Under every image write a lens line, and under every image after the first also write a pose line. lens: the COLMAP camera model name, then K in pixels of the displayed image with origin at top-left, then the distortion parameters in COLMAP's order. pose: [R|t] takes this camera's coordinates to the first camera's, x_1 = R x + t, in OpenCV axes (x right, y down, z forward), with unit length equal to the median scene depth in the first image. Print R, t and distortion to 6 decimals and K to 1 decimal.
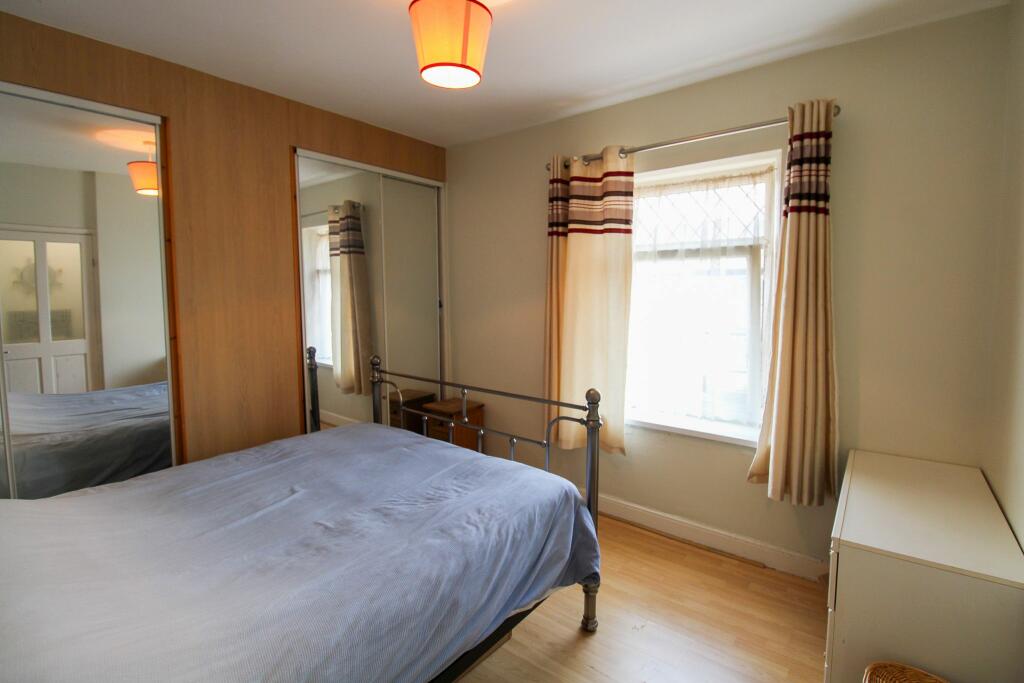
lens RADIAL K [[475.5, 0, 527.0], [0, 475.5, 322.8], [0, 0, 1]] dist [0.002540, -0.015311]
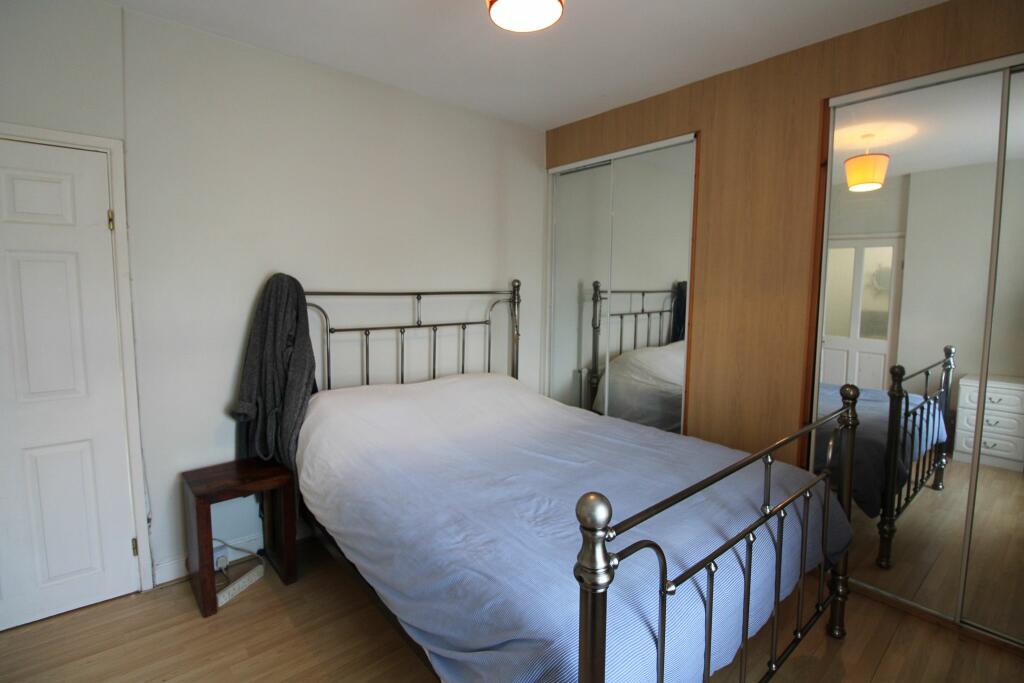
lens RADIAL K [[487.4, 0, 516.0], [0, 487.4, 292.7], [0, 0, 1]] dist [-0.016888, -0.000217]
pose [[-0.195376, 0.002043, -0.980726, 0.536346], [-0.098293, 0.994922, 0.021654, -0.024200], [0.975790, 0.100629, -0.194183, 0.925312]]
